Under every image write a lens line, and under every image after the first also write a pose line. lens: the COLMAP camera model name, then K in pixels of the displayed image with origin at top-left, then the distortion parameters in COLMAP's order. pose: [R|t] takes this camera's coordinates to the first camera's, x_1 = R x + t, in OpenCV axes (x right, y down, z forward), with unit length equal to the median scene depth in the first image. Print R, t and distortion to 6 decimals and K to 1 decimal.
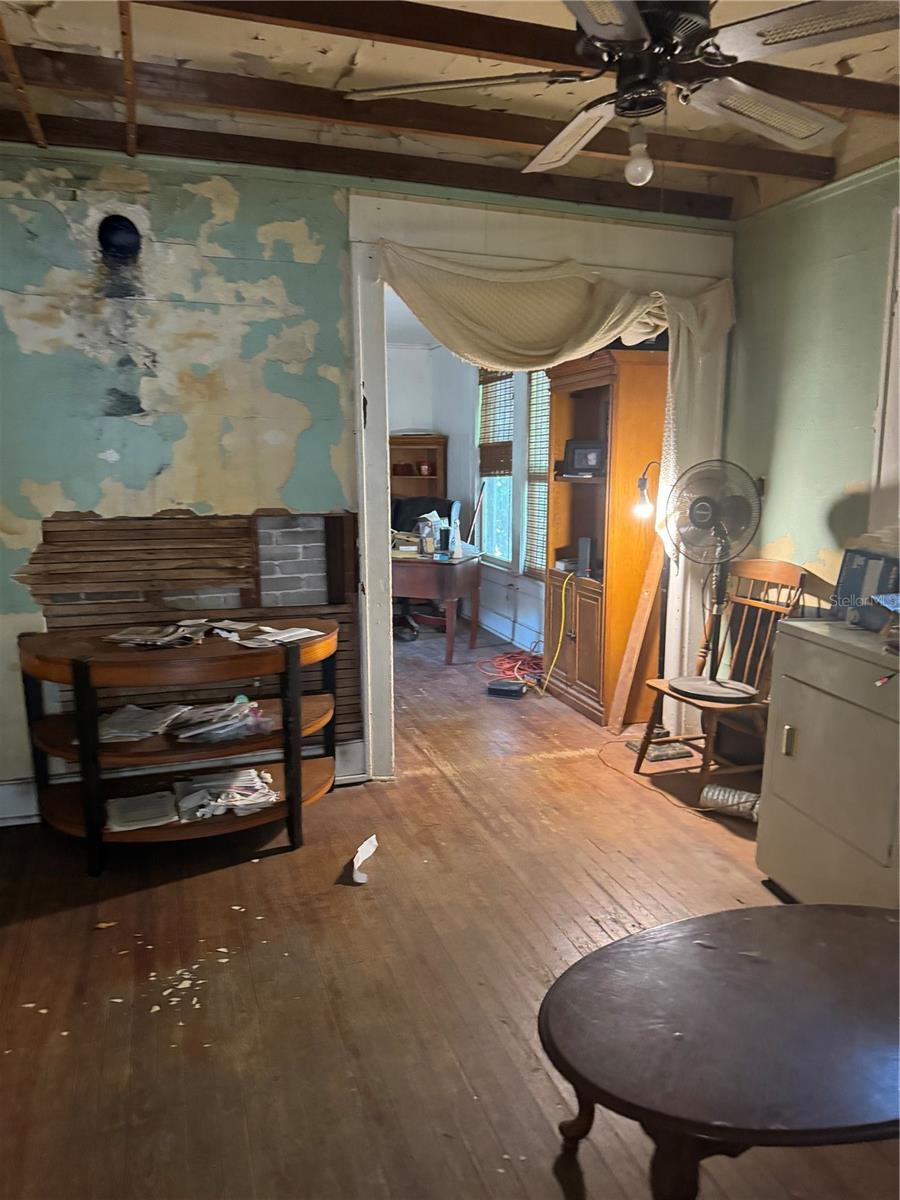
lens RADIAL K [[841.3, 0, 449.2], [0, 841.3, 601.5], [0, 0, 1]] dist [0.051537, -0.049756]
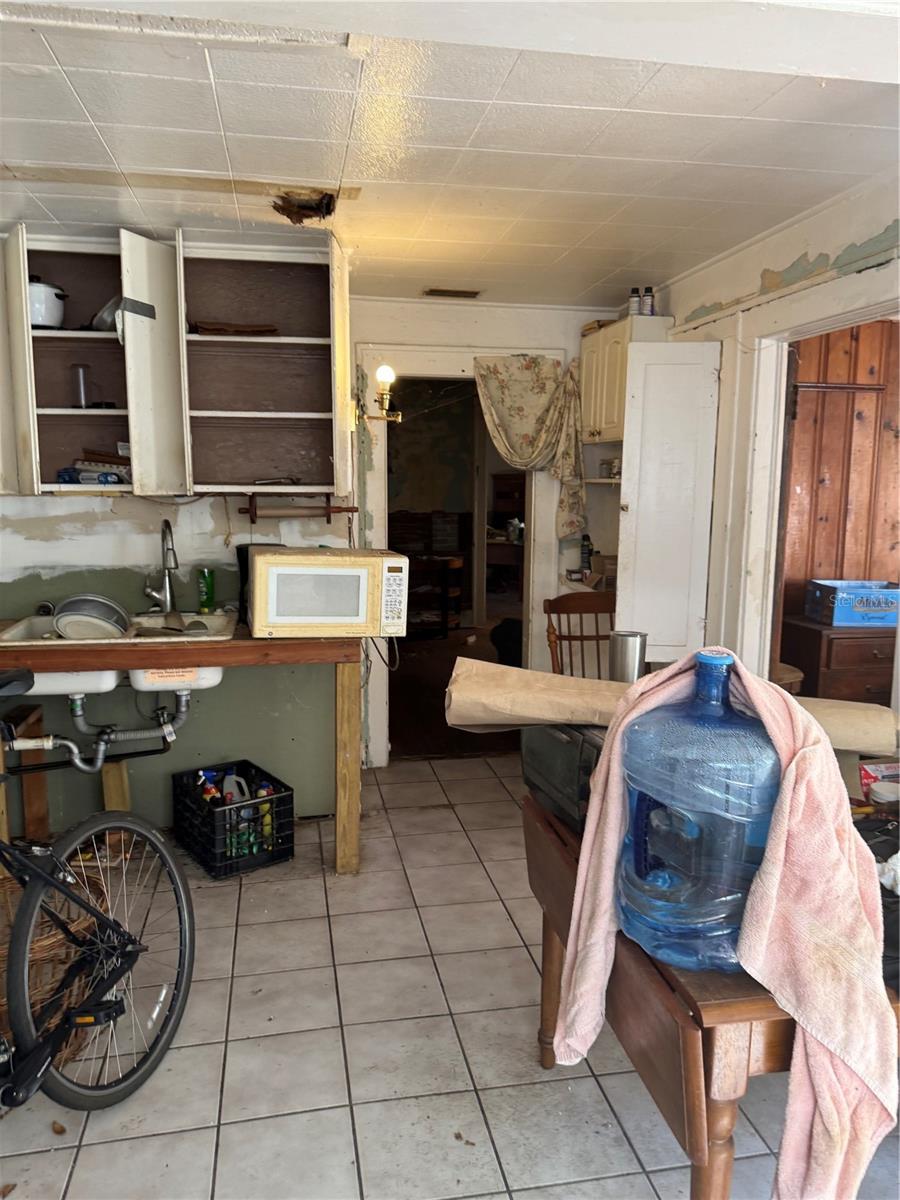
lens RADIAL K [[841.3, 0, 453.6], [0, 841.3, 598.9], [0, 0, 1]] dist [0.051537, -0.049756]
pose [[0.990773, 0.029035, -0.132382, 0.095045], [-0.033104, 0.999041, -0.028646, 0.123126], [0.131423, 0.032764, 0.990785, -0.807994]]
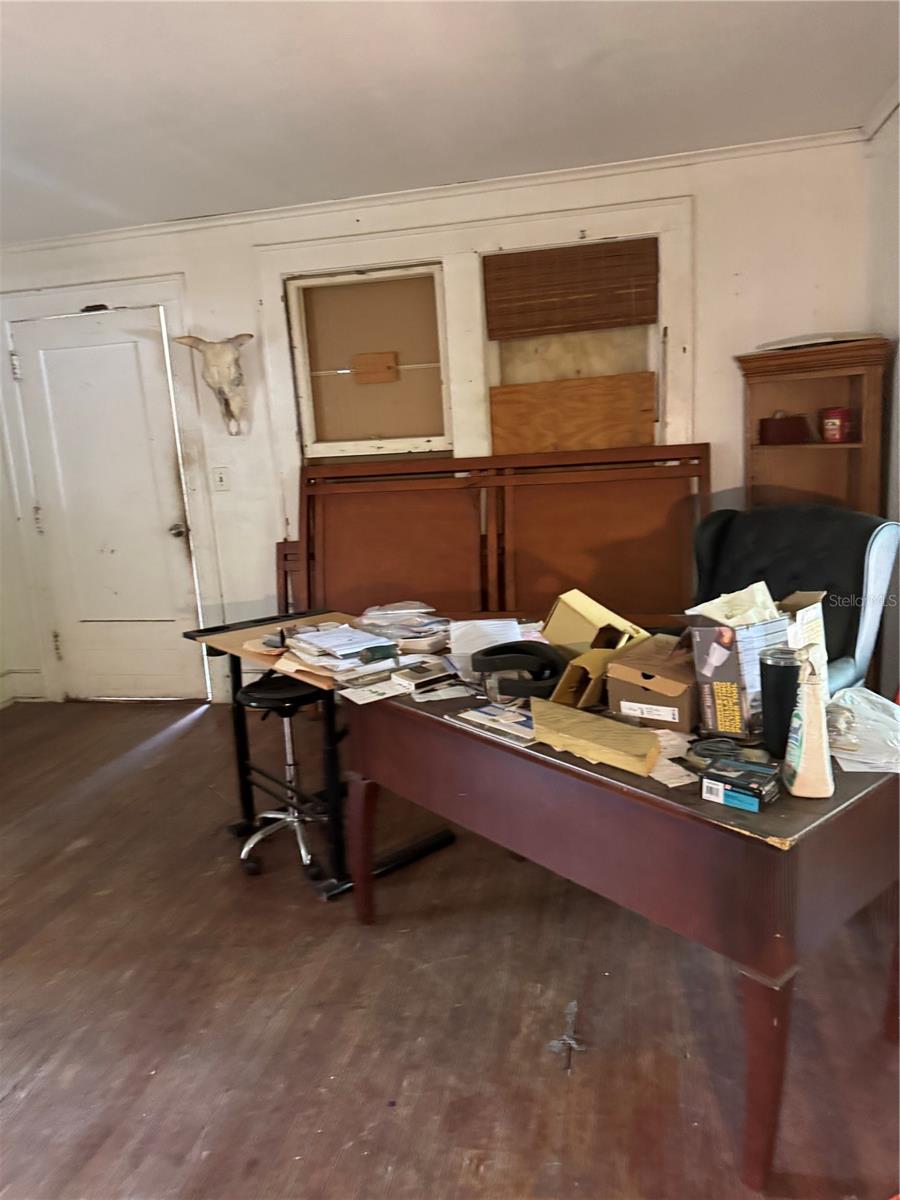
lens RADIAL K [[841.3, 0, 449.7], [0, 841.3, 597.6], [0, 0, 1]] dist [0.051537, -0.049756]
pose [[0.848272, 0.051208, -0.527079, 0.047857], [-0.028887, 0.998306, 0.050500, -0.117853], [0.528773, -0.027612, 0.848314, 0.717671]]
